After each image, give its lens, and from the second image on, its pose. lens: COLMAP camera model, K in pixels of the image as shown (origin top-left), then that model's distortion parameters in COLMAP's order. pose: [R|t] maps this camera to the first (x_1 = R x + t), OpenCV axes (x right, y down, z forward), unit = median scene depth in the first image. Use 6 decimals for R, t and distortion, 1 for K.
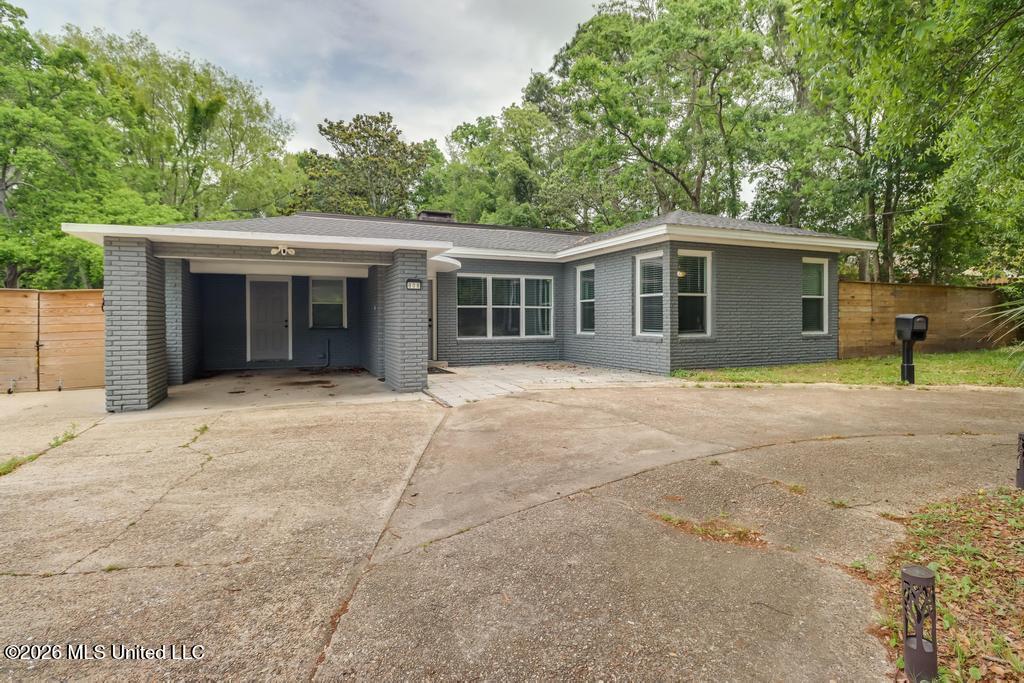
lens RADIAL K [[519.5, 0, 502.1], [0, 519.5, 322.9], [0, 0, 1]] dist [-0.024184, -0.000883]
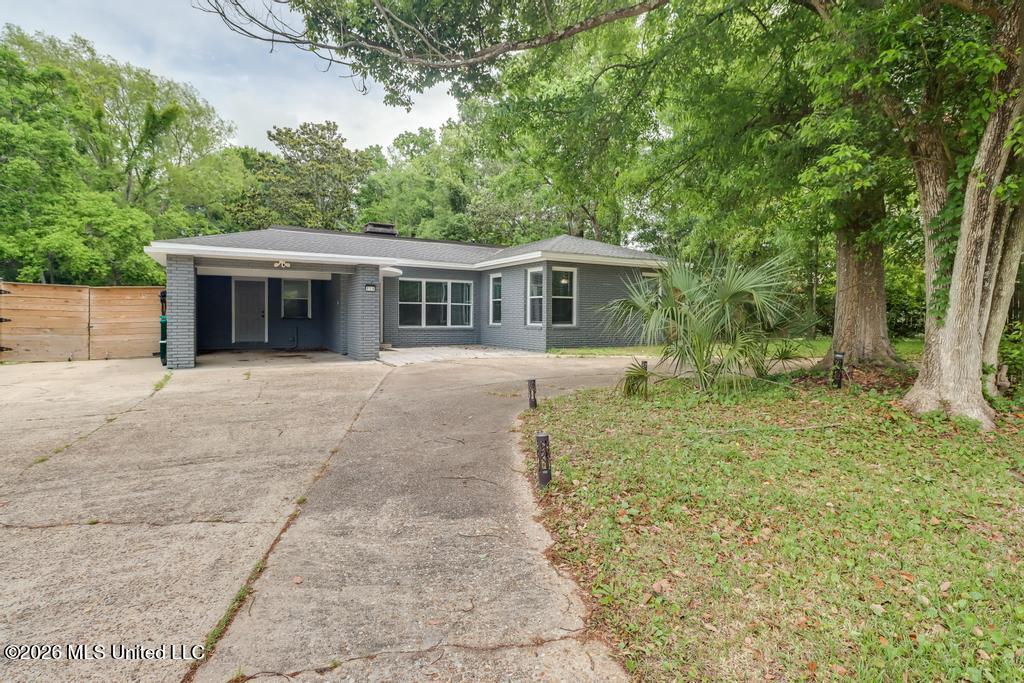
lens RADIAL K [[519.5, 0, 517.3], [0, 519.5, 325.6], [0, 0, 1]] dist [-0.024184, -0.000883]
pose [[0.989761, 0.009415, 0.142427, 0.023083], [-0.011060, 0.999881, 0.010768, 0.008745], [-0.142309, -0.012233, 0.989747, -0.339379]]
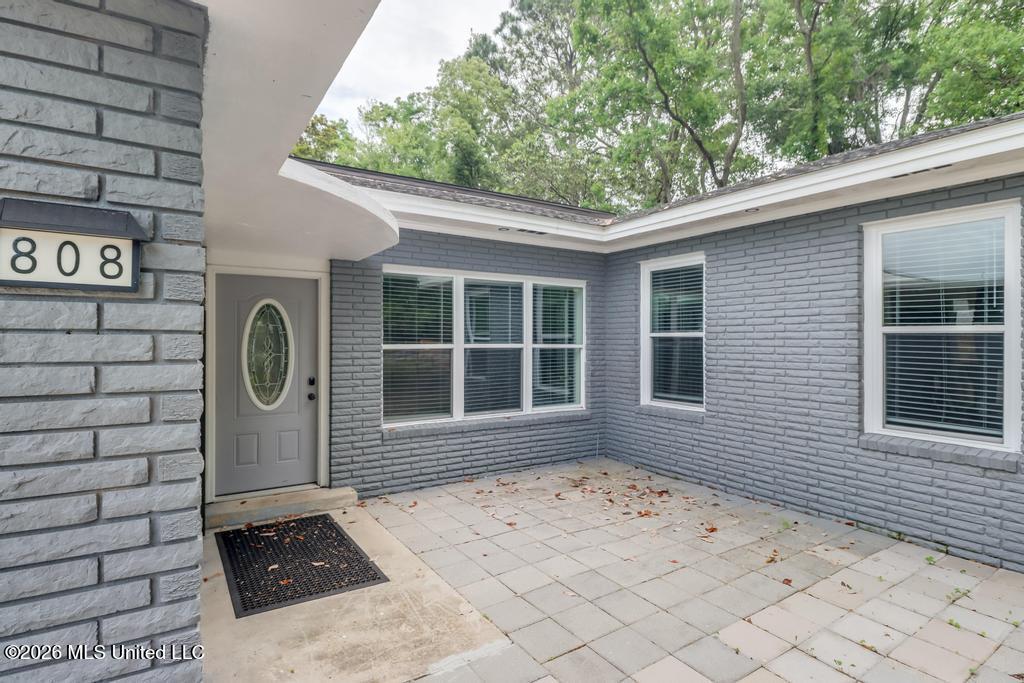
lens RADIAL K [[519.5, 0, 513.8], [0, 519.5, 335.4], [0, 0, 1]] dist [-0.024184, -0.000883]
pose [[0.982442, 0.007694, 0.186410, -0.058363], [-0.005462, 0.999907, -0.012486, -0.034201], [-0.186489, 0.011249, 0.982393, 0.553931]]
